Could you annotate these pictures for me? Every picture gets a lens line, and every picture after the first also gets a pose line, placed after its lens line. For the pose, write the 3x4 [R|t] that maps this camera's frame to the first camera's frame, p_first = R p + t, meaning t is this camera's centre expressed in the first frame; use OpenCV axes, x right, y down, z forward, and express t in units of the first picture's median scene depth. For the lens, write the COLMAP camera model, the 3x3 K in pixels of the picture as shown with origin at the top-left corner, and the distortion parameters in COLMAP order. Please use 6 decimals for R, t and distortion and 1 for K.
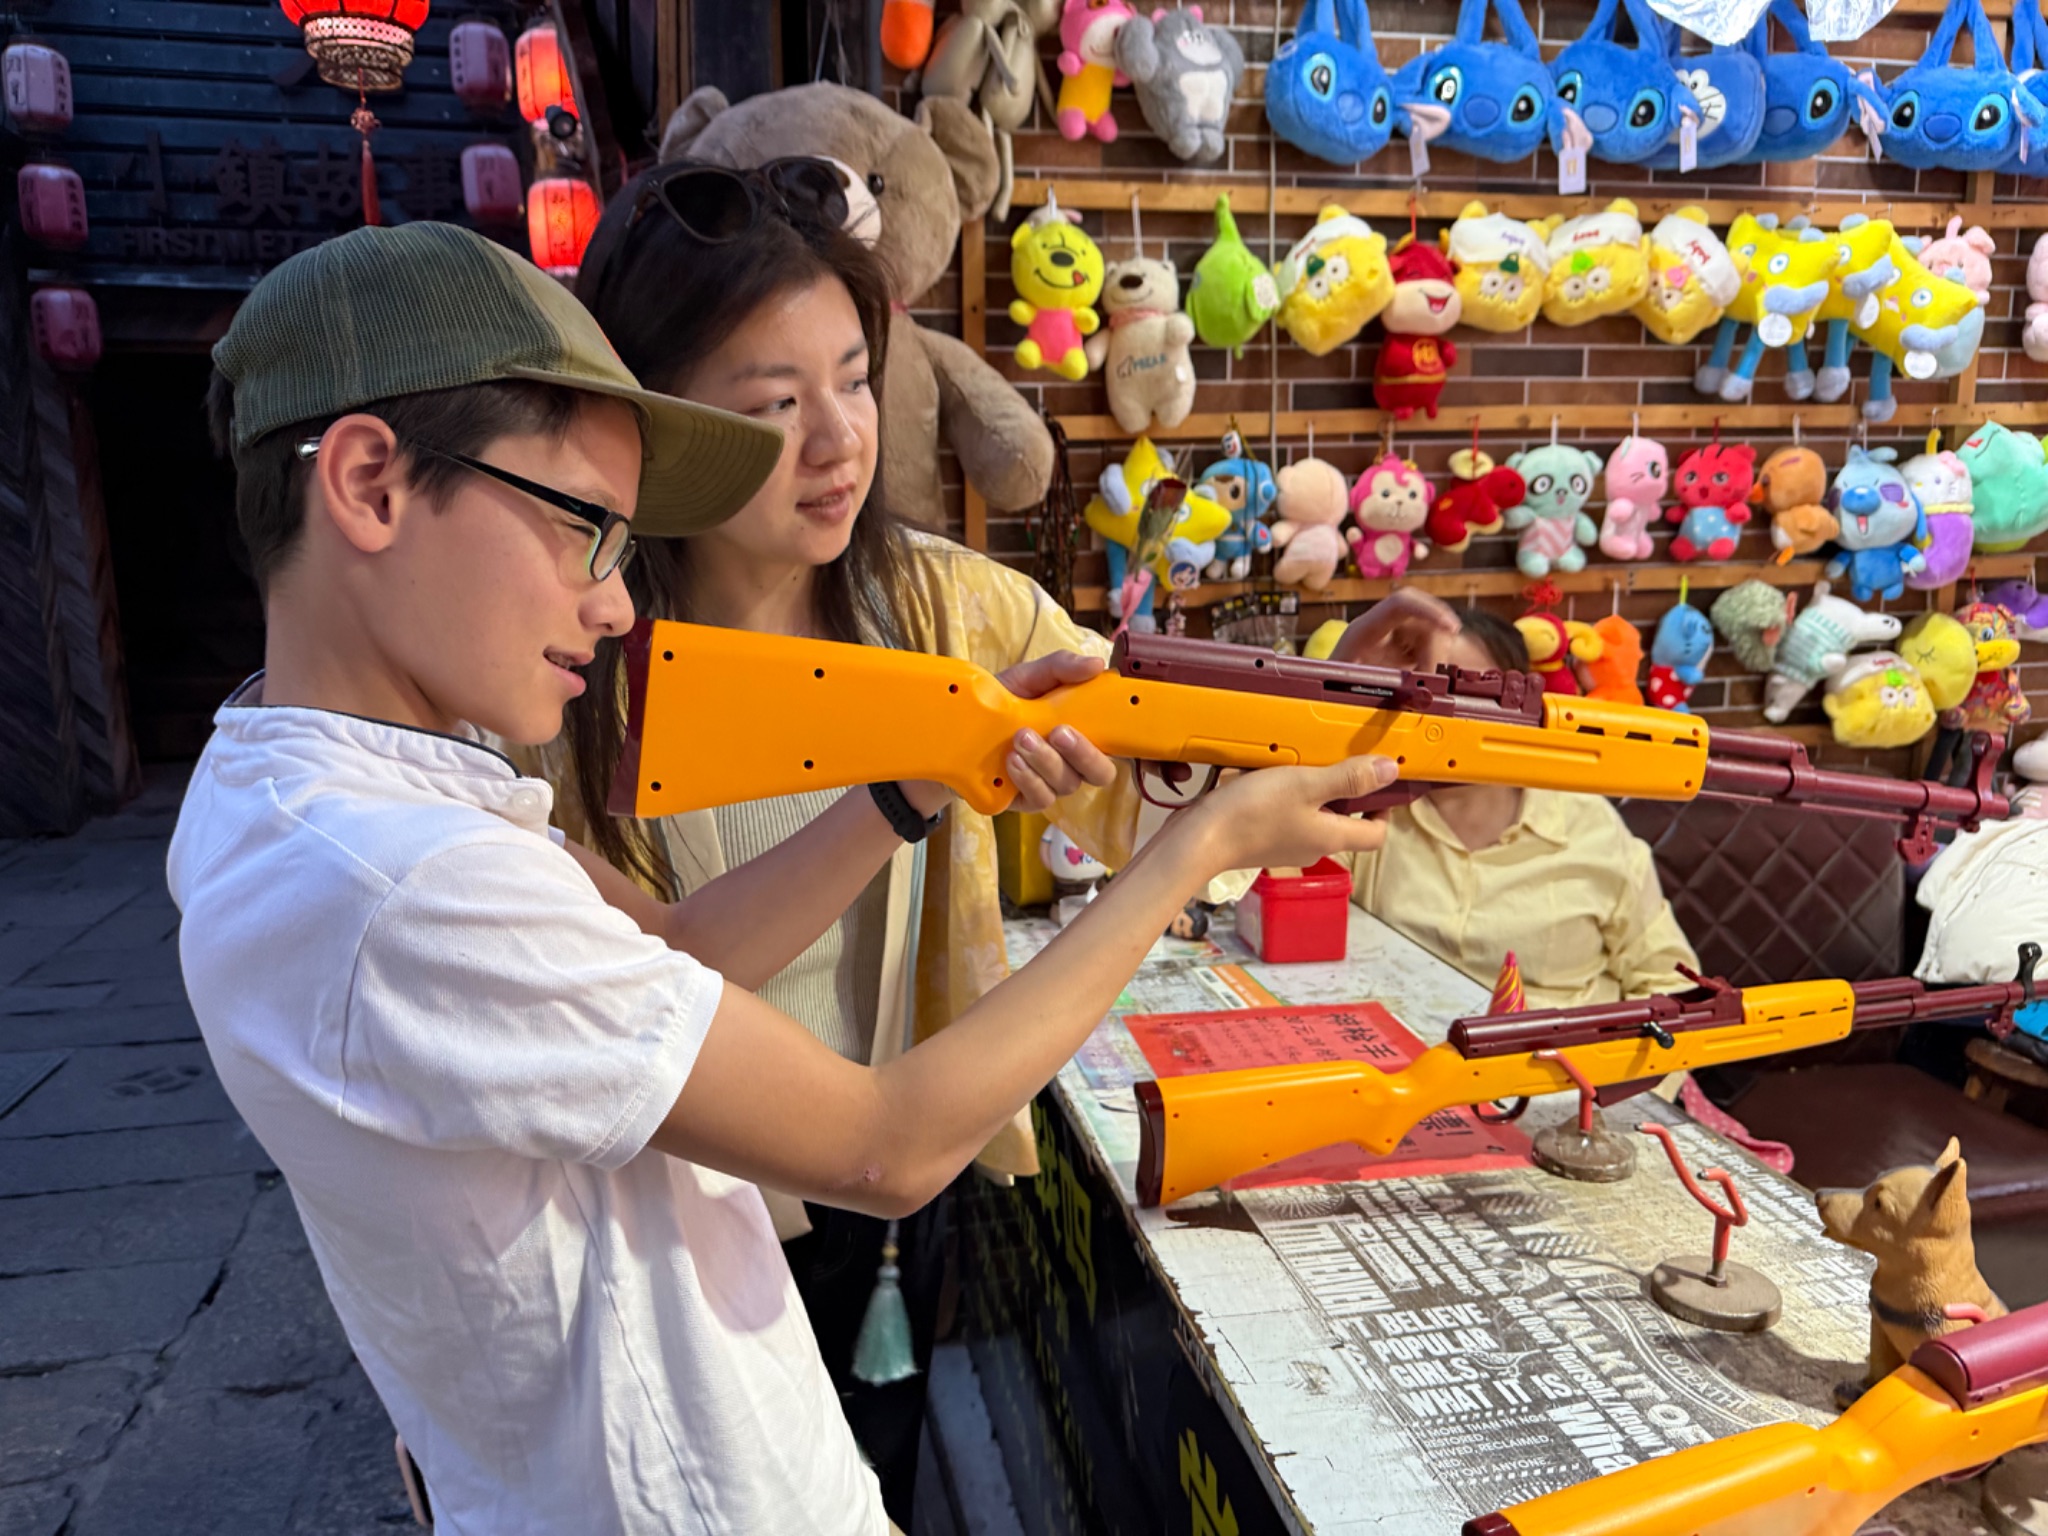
lens RADIAL K [[1454.0, 0, 1024.0], [0, 1454.0, 768.0], [0, 0, 1]] dist [-0.041949, -0.002129]
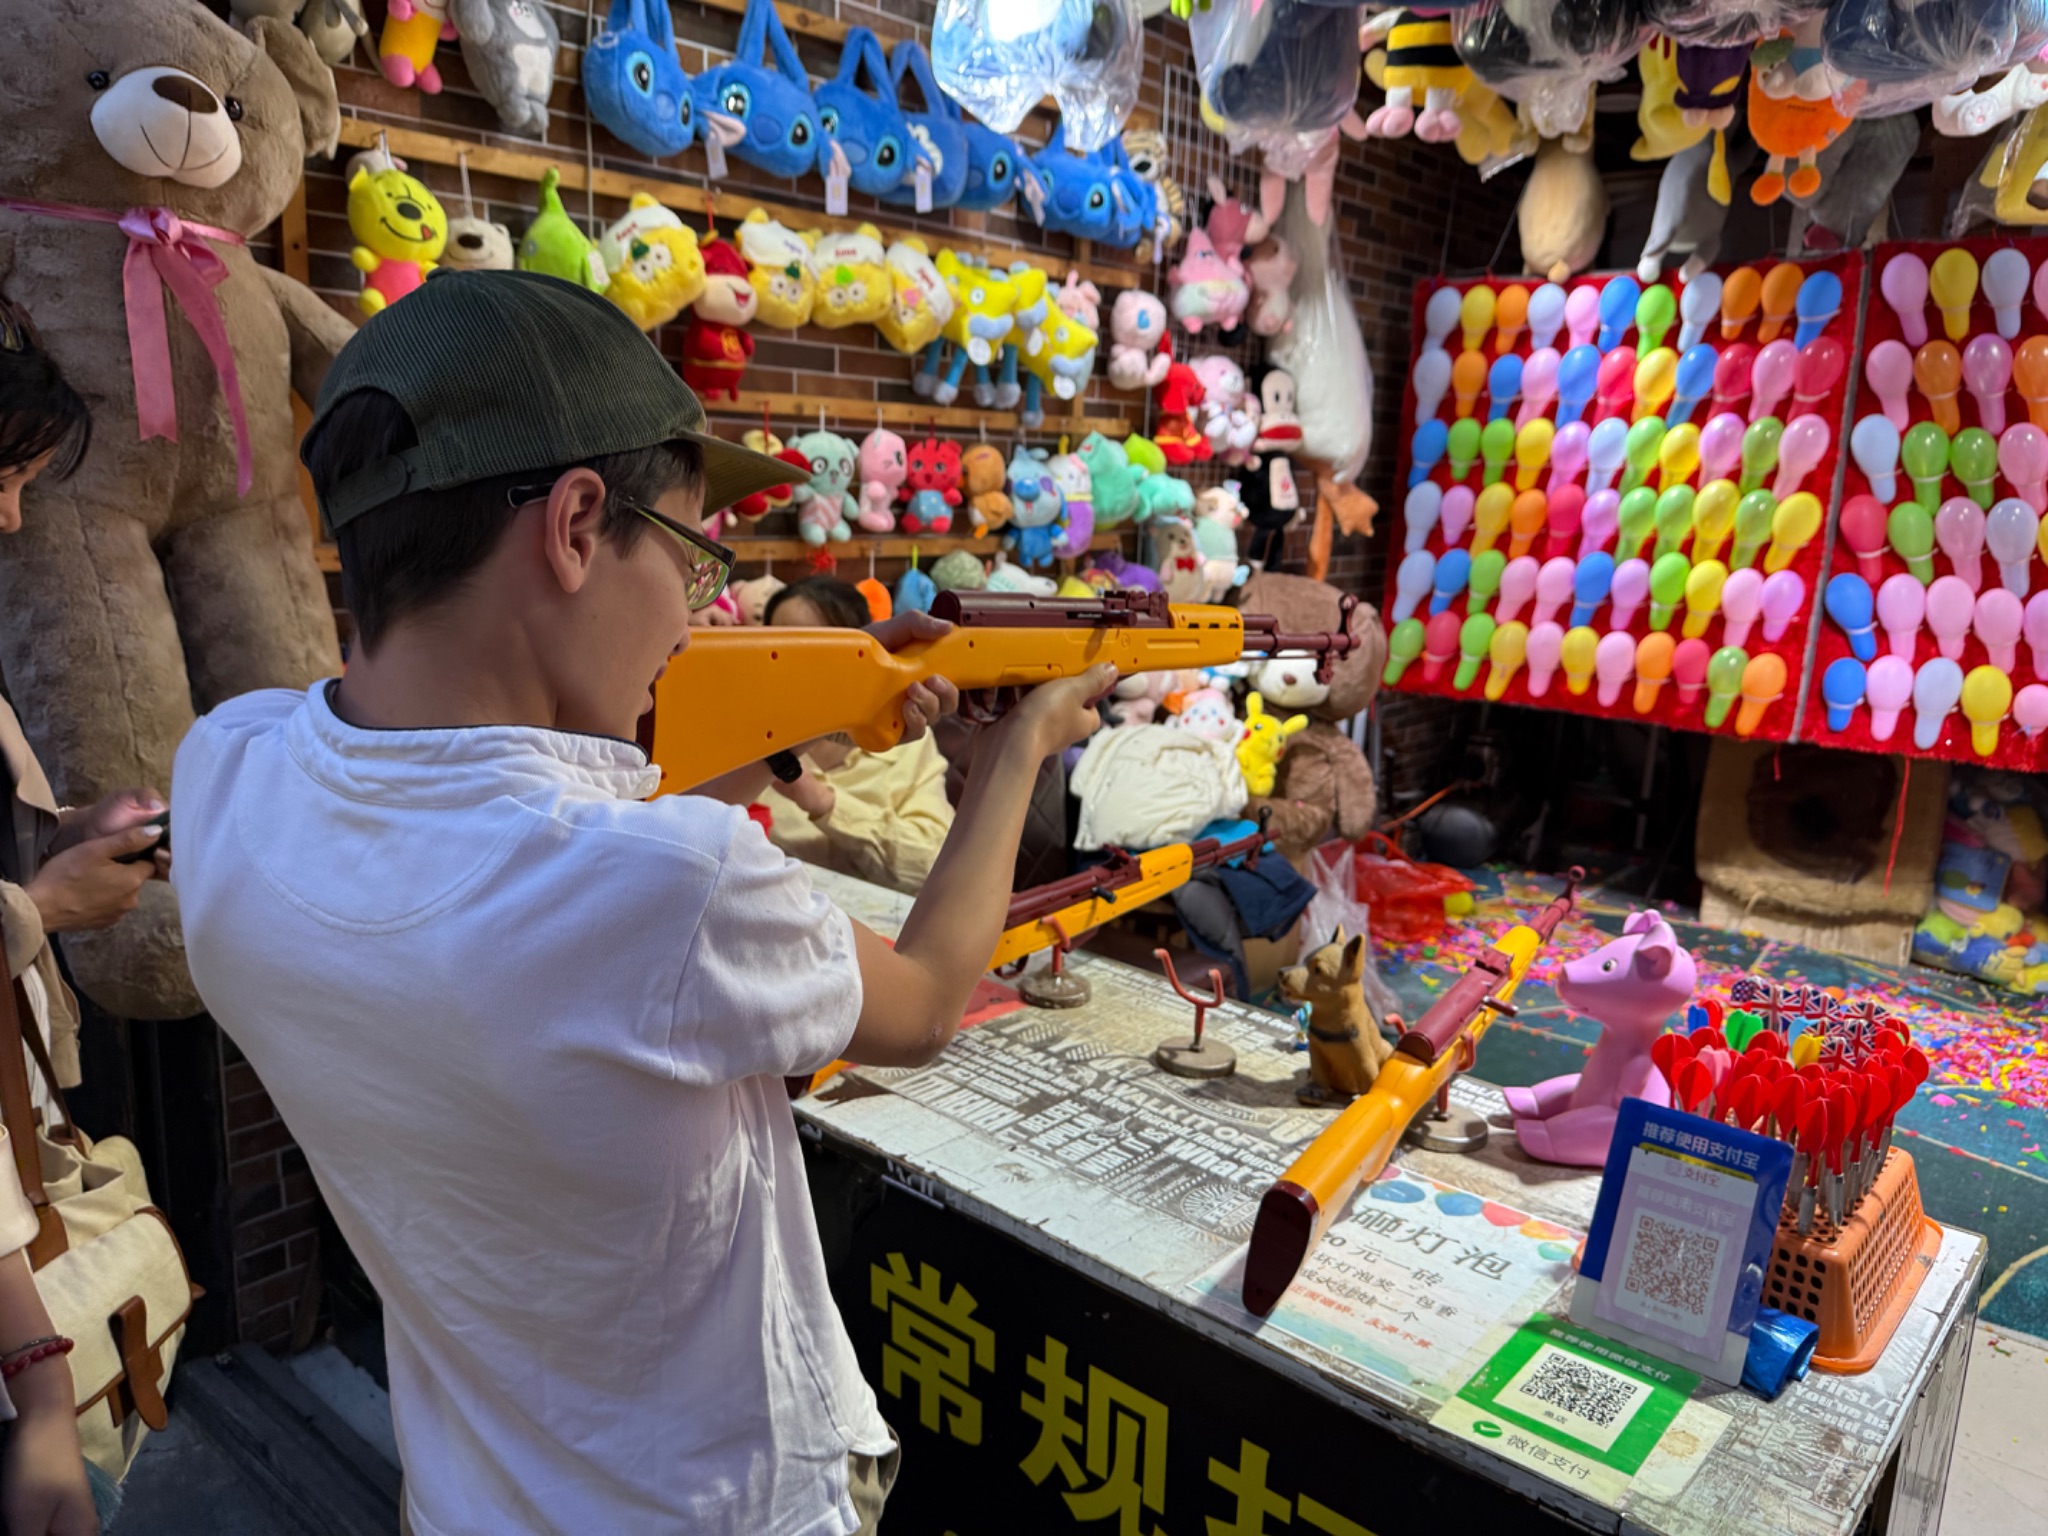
lens RADIAL K [[1415.9, 0, 1021.7], [0, 1415.9, 804.7], [0, 0, 1]] dist [0.003243, -0.102292]
pose [[0.775068, -0.092468, 0.625075, -0.260896], [0.050496, 0.995135, 0.084599, -0.011638], [-0.629857, -0.034006, 0.775967, -0.003830]]
